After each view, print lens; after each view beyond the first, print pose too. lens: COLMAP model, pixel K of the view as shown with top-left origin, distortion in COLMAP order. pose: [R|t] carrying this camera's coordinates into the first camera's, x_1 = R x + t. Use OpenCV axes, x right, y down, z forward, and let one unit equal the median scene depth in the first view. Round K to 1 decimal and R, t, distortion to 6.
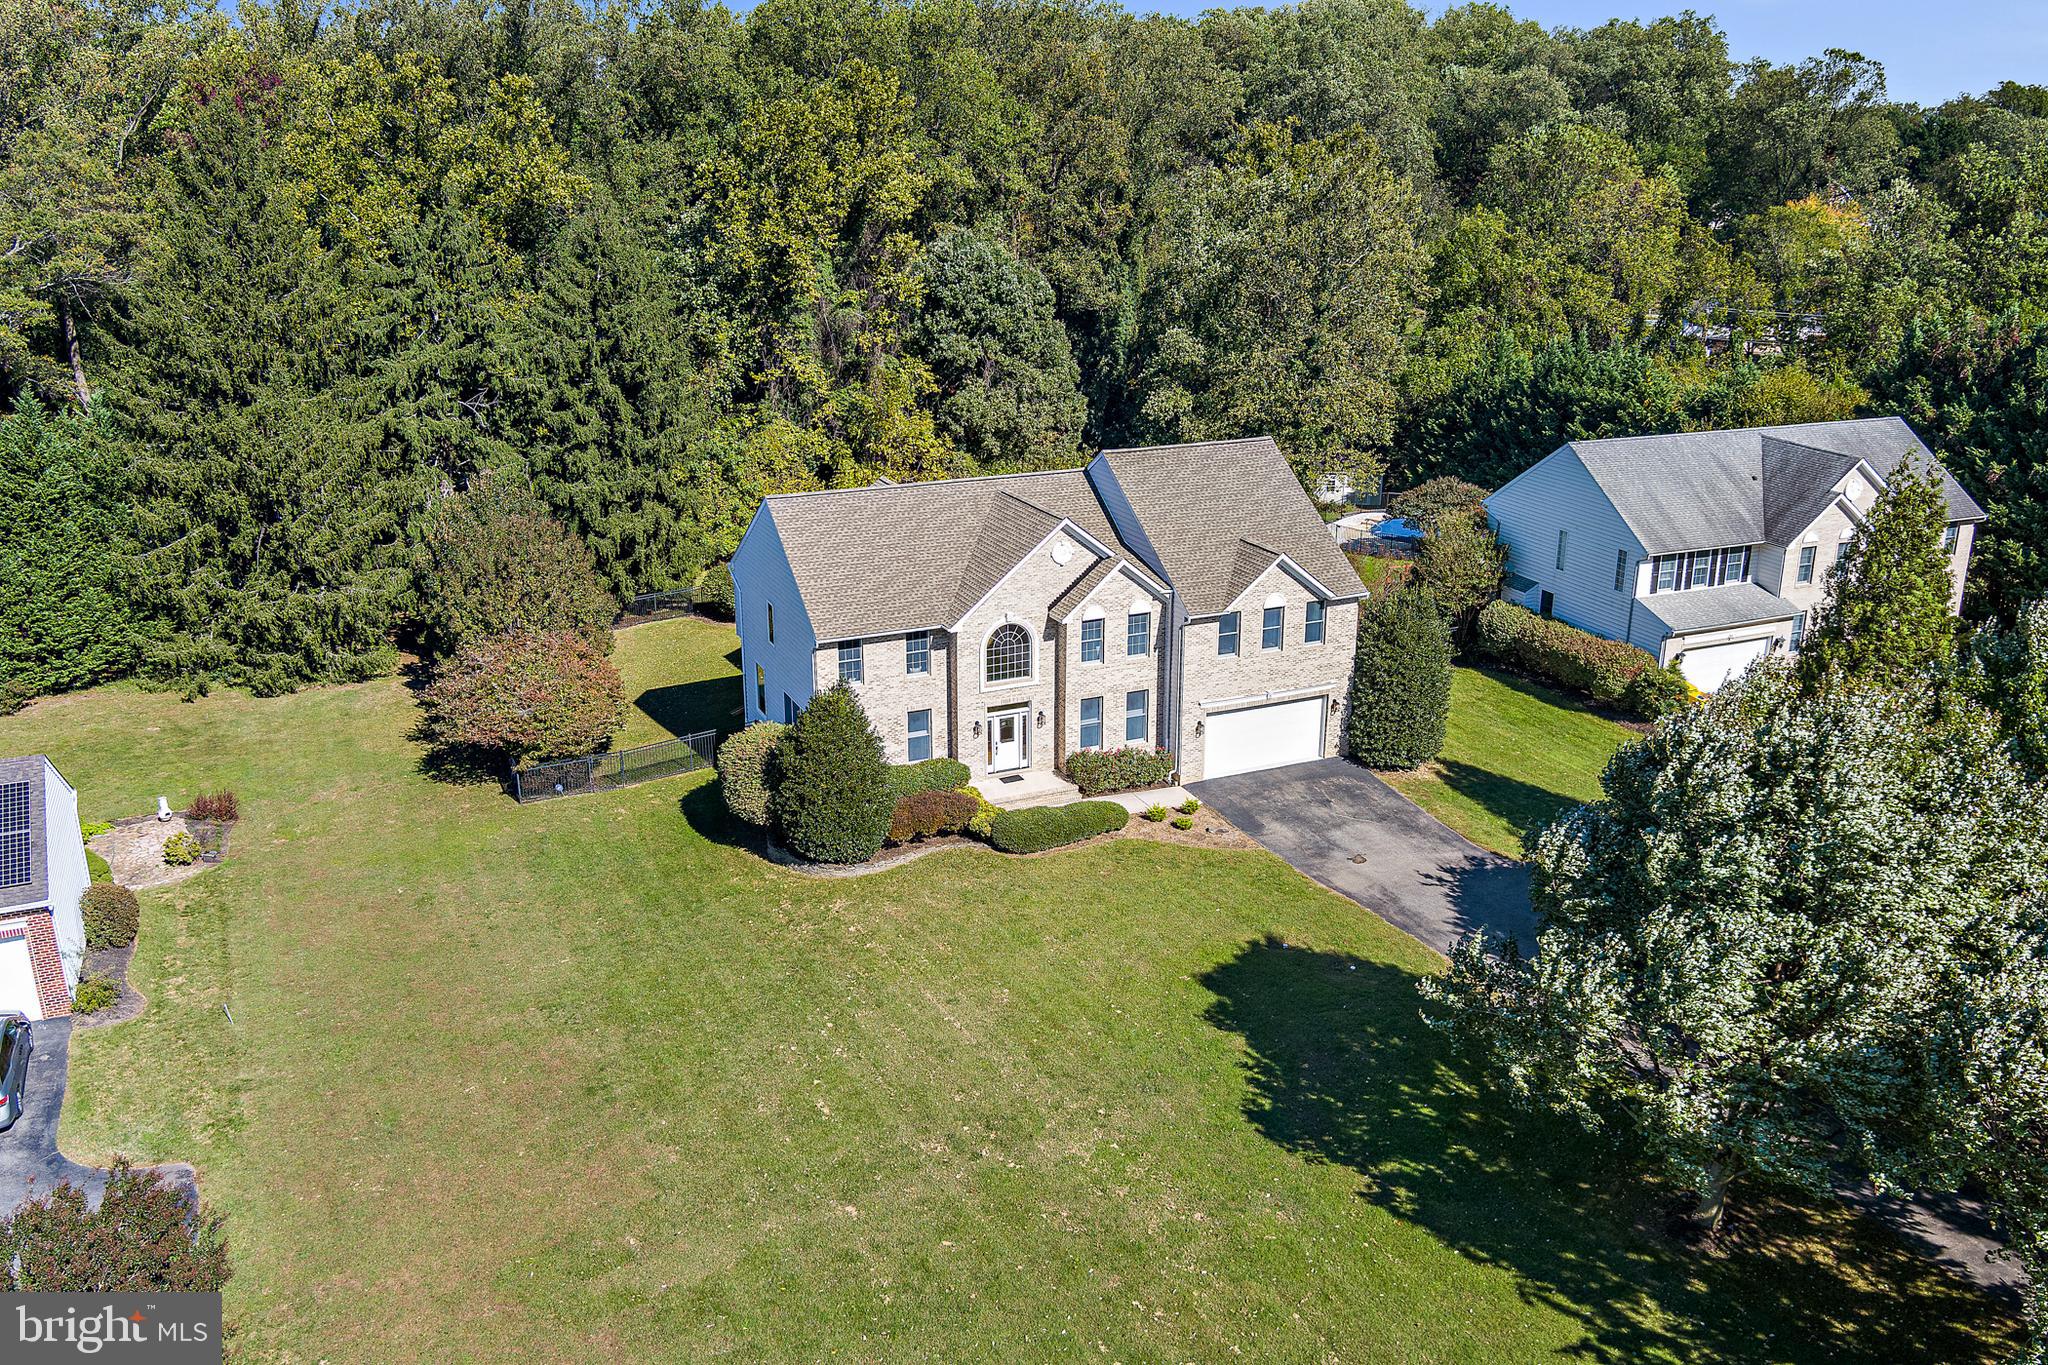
lens RADIAL K [[1664.6, 0, 1030.2], [0, 1664.6, 689.8], [0, 0, 1]] dist [-0.082724, 0.026773]
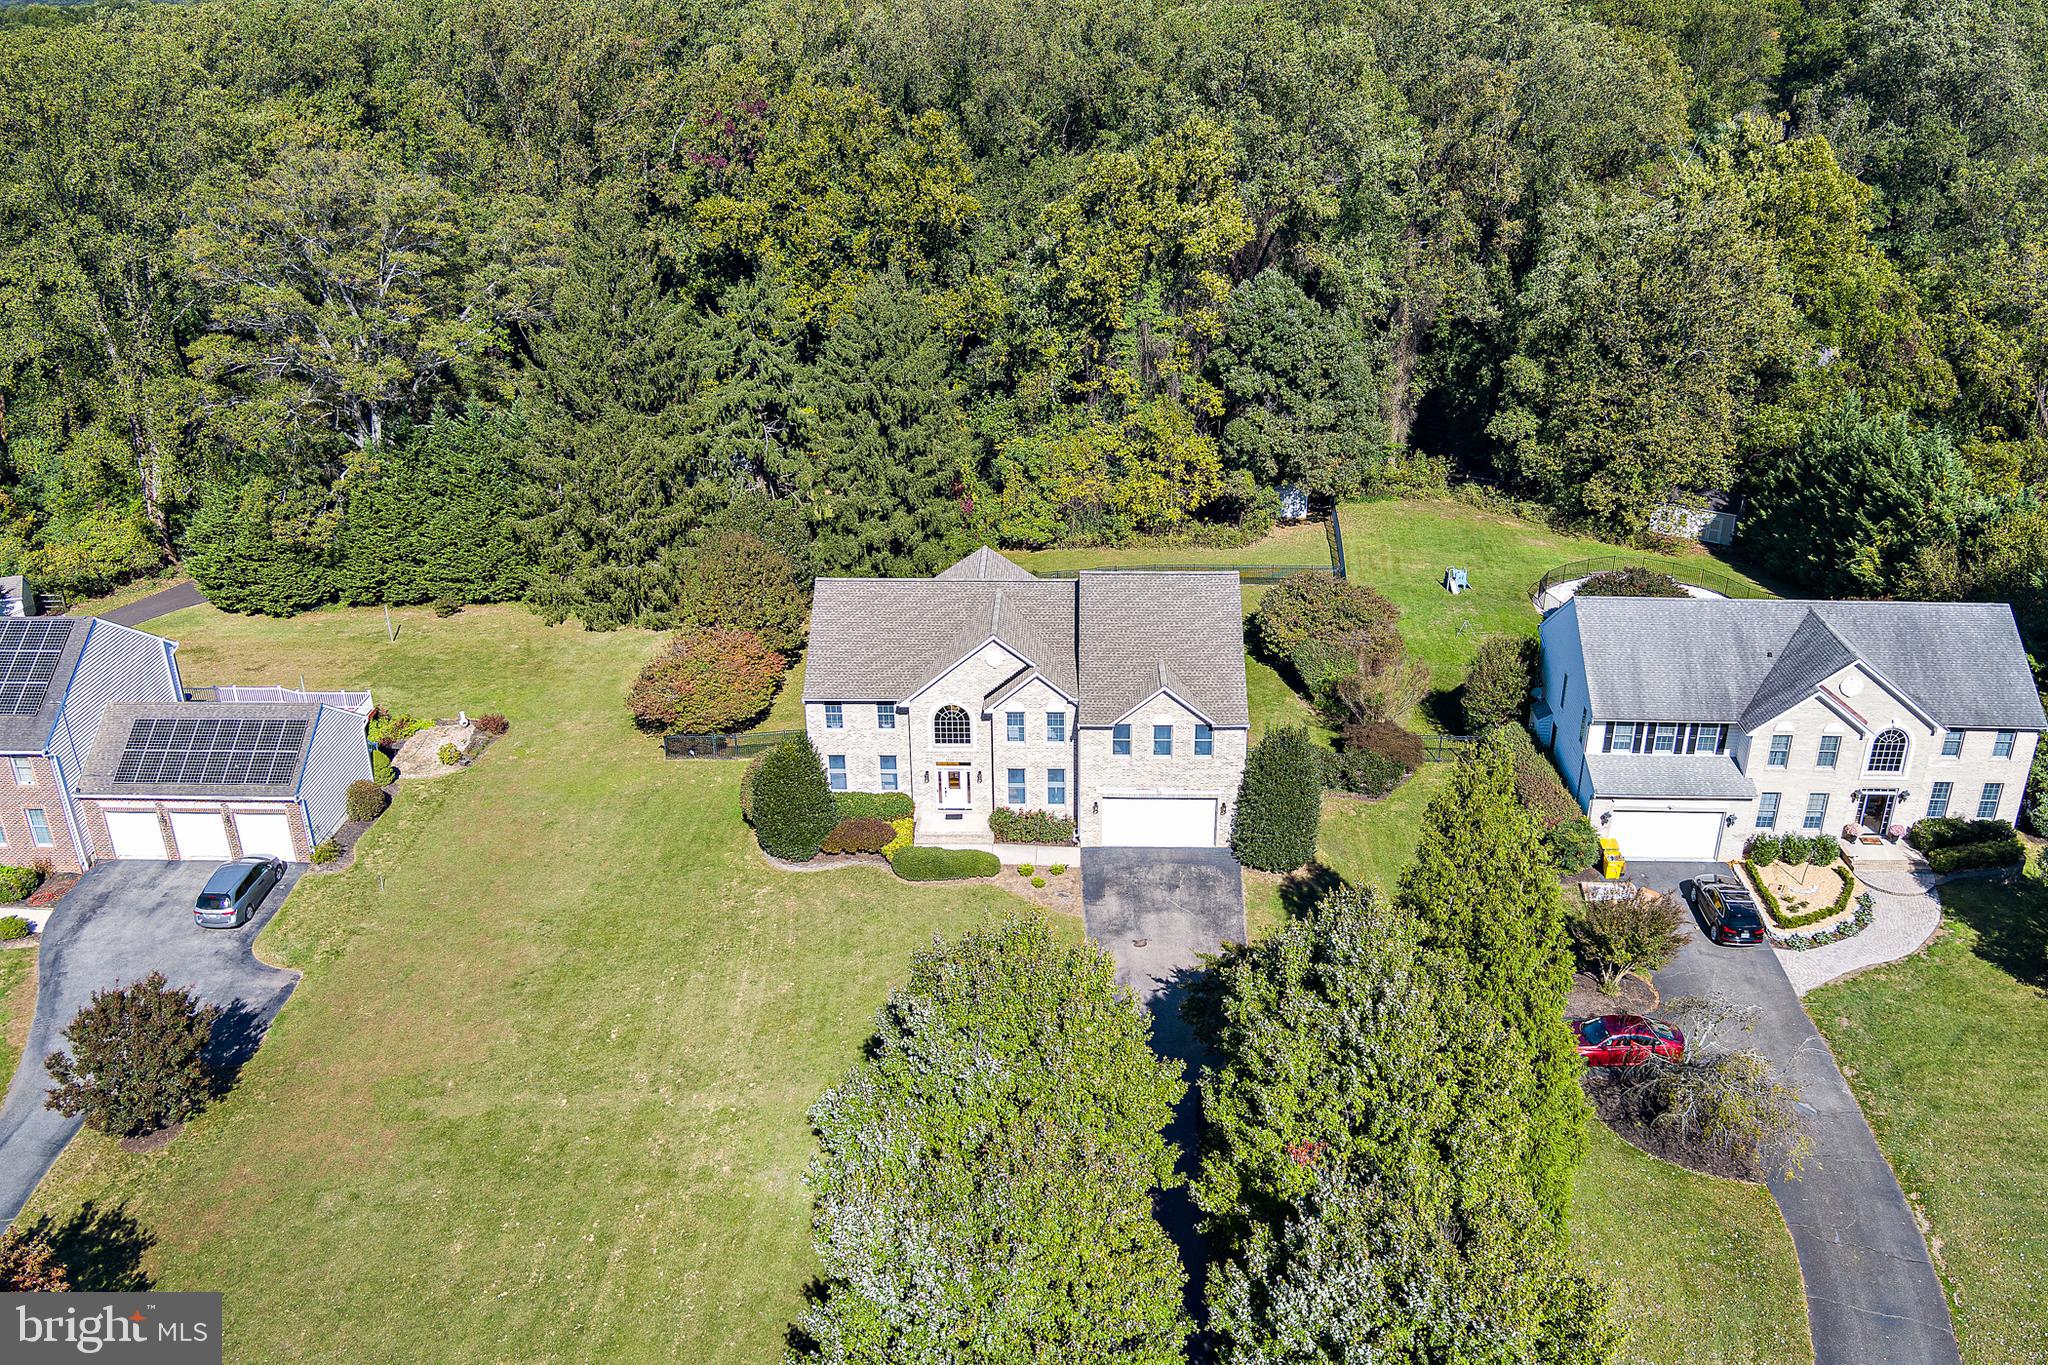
lens RADIAL K [[1664.6, 0, 1024.4], [0, 1664.6, 687.8], [0, 0, 1]] dist [-0.082724, 0.026773]
pose [[0.896147, 0.175772, -0.407462, 0.558923], [-0.132616, 0.982326, 0.132090, -0.228773], [0.423478, -0.064336, 0.903619, -0.162943]]
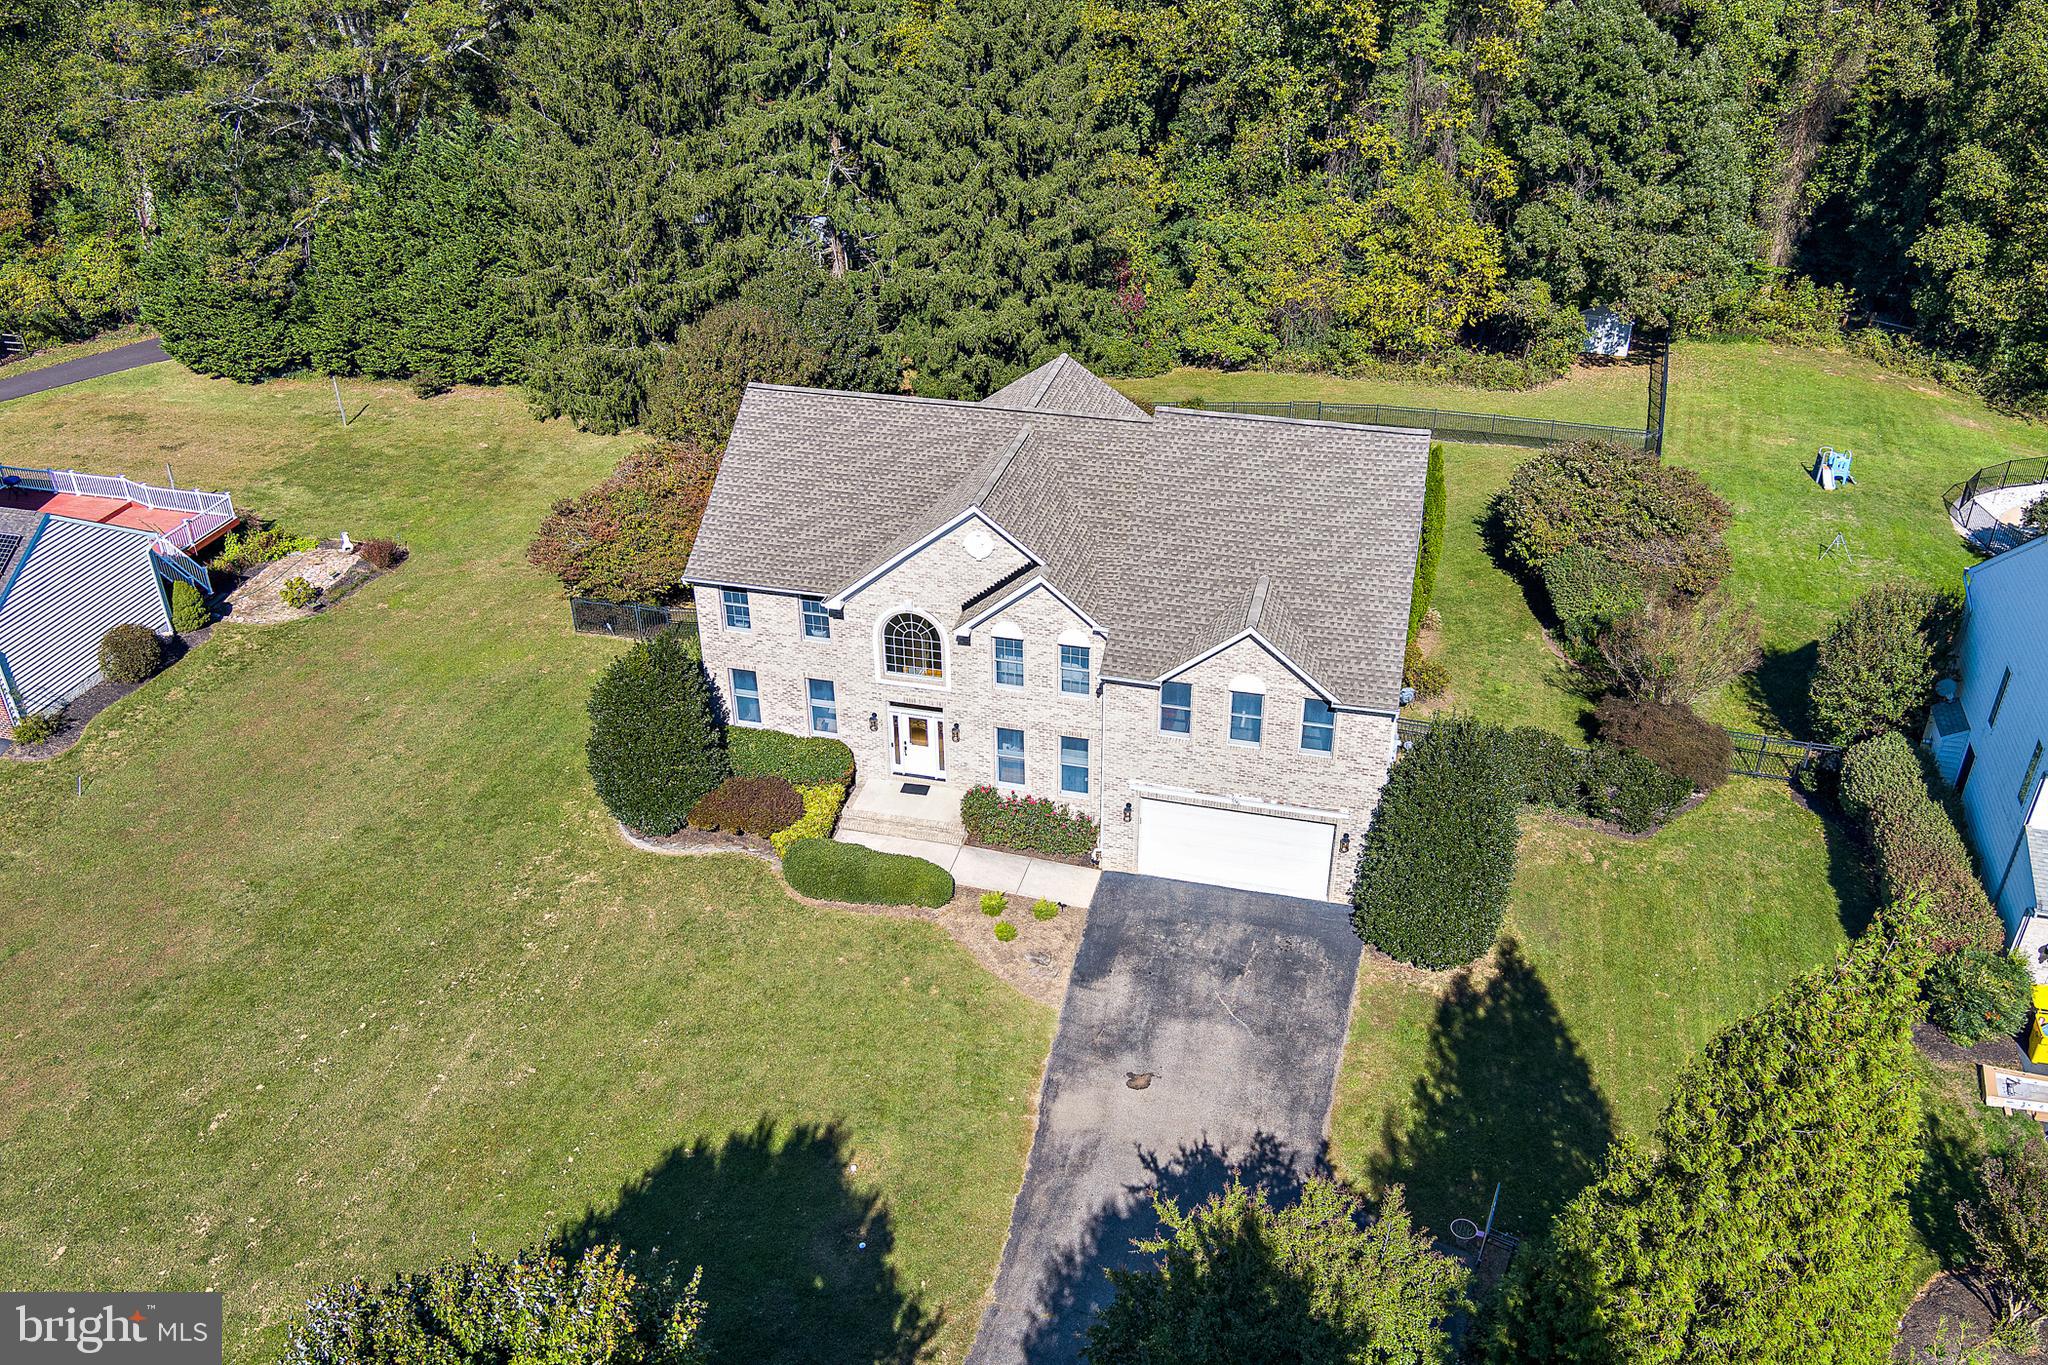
lens RADIAL K [[1664.6, 0, 1020.7], [0, 1664.6, 682.1], [0, 0, 1]] dist [-0.082724, 0.026773]
pose [[0.775916, 0.315527, -0.546257, 0.459572], [-0.193769, 0.943272, 0.269615, -0.226669], [0.600340, -0.103351, 0.793039, 0.387587]]
